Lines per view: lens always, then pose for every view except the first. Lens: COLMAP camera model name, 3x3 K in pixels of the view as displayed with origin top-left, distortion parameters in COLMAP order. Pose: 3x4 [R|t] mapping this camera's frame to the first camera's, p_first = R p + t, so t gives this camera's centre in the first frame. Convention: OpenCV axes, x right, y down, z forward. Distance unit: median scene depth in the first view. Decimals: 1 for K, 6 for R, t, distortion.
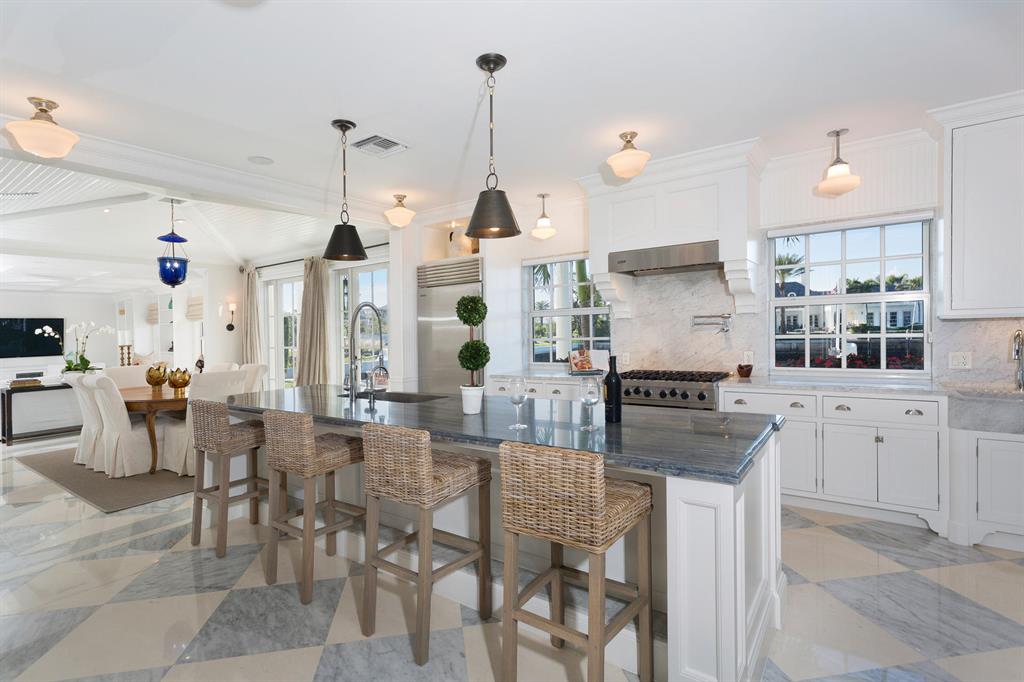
lens RADIAL K [[482.6, 0, 512.0], [0, 482.6, 341.0], [0, 0, 1]] dist [-0.001119, -0.000159]
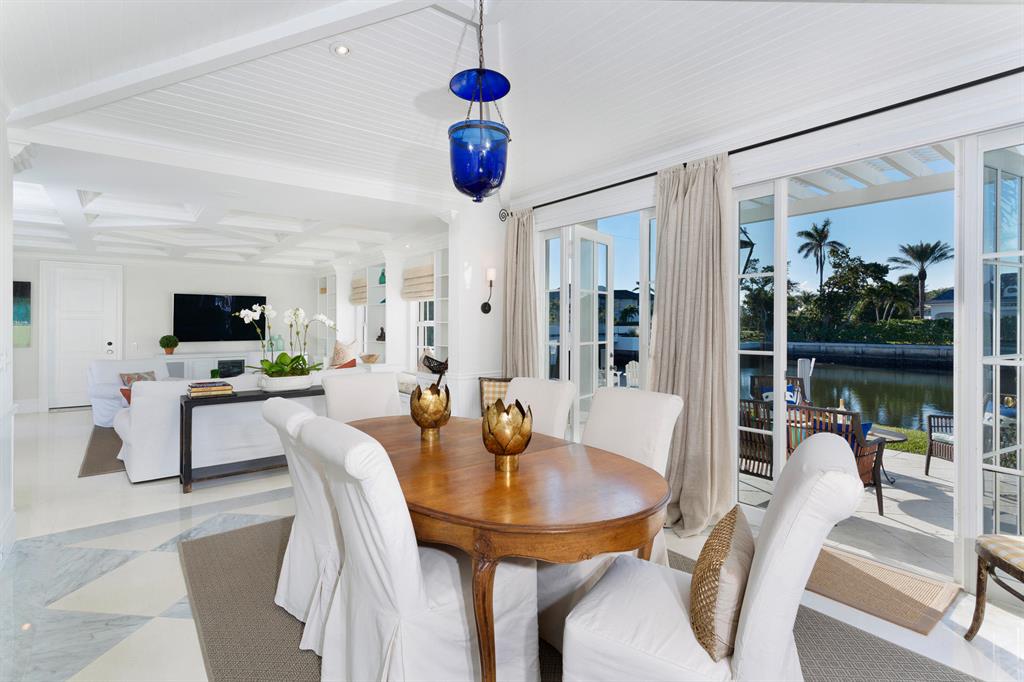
lens RADIAL K [[490.2, 0, 508.4], [0, 490.2, 327.5], [0, 0, 1]] dist [-0.000100, -0.000037]
pose [[0.959923, 0.017844, -0.279695, -0.474850], [-0.021762, 0.999704, -0.010910, 0.007807], [0.279417, 0.016559, 0.960027, 0.505681]]
